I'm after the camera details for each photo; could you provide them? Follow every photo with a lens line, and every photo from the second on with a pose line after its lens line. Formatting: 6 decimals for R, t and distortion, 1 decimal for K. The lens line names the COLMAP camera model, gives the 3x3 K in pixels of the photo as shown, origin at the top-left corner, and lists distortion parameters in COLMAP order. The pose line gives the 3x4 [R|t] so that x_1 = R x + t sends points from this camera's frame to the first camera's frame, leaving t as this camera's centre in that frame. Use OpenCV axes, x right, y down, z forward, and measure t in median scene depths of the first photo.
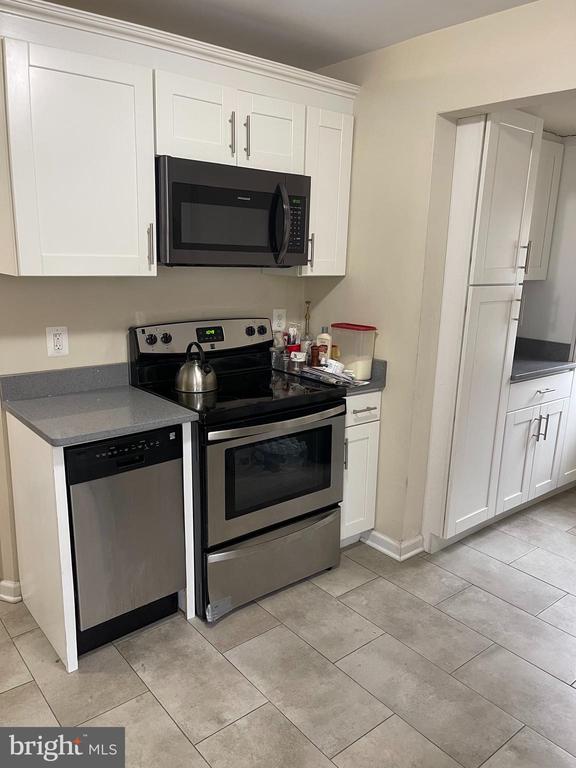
lens RADIAL K [[580.4, 0, 286.6], [0, 580.4, 383.6], [0, 0, 1]] dist [0.039994, -0.007655]
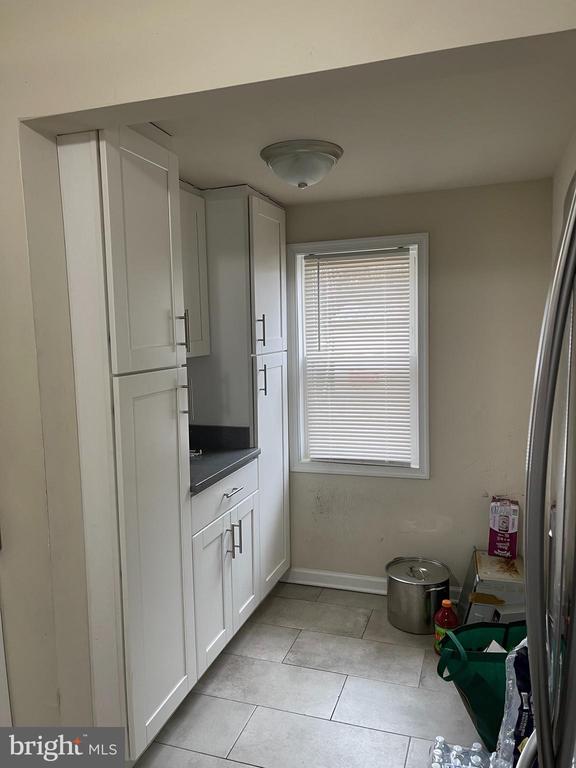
lens RADIAL K [[580.4, 0, 287.0], [0, 580.4, 384.9], [0, 0, 1]] dist [0.039994, -0.007655]
pose [[0.847288, -0.102416, 0.521166, 0.115309], [0.164575, 0.983564, -0.074276, -0.065702], [-0.504993, 0.148704, 0.850217, 0.287648]]
